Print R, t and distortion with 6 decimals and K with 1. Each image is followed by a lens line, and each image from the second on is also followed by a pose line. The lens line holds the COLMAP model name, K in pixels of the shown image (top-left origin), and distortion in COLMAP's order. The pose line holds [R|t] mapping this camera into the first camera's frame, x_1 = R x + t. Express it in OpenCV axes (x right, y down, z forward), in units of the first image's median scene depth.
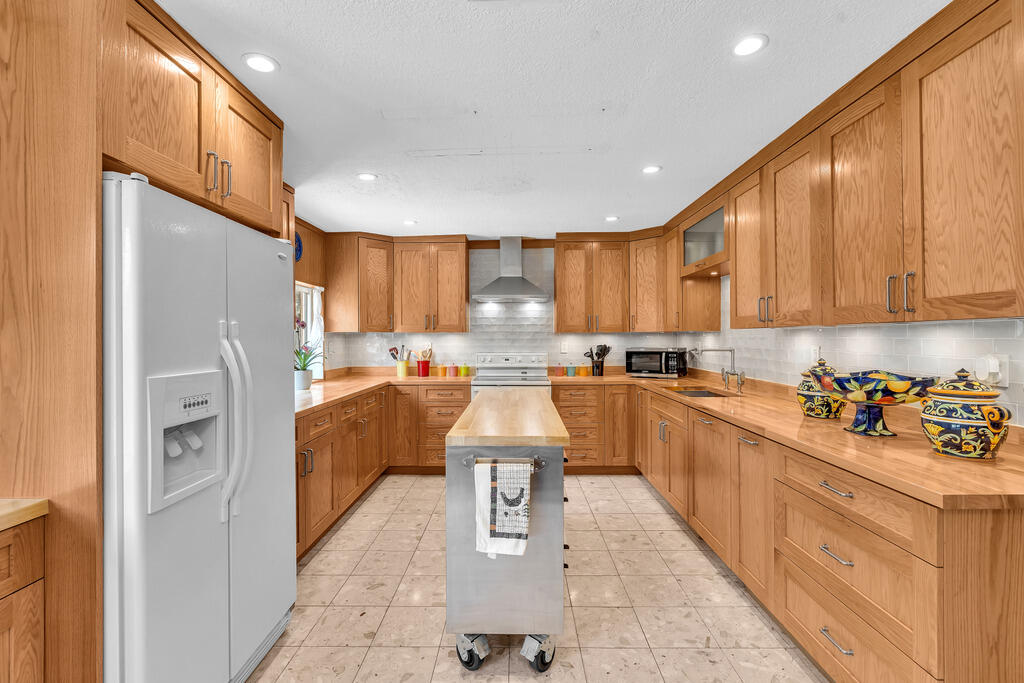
lens RADIAL K [[447.7, 0, 518.6], [0, 447.7, 339.6], [0, 0, 1]] dist [-0.006639, 0.001451]
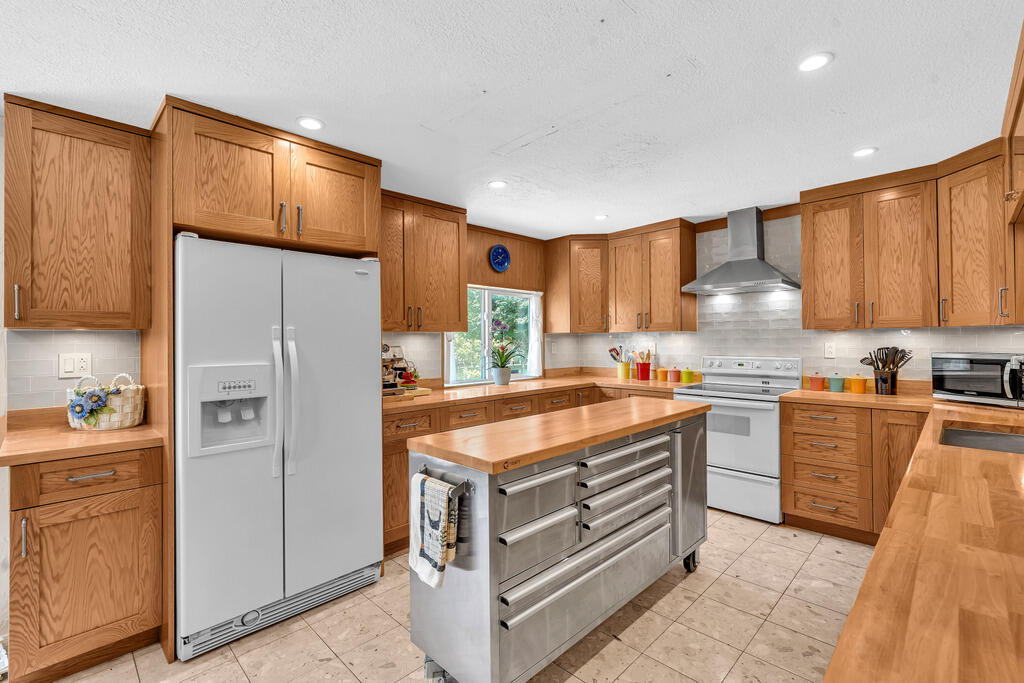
lens RADIAL K [[447.7, 0, 519.2], [0, 447.7, 339.1], [0, 0, 1]] dist [-0.006639, 0.001451]
pose [[0.729257, -0.003986, -0.684229, 0.246105], [0.002947, 0.999992, -0.002685, 0.000121], [0.684234, -0.000058, 0.729263, 0.162323]]
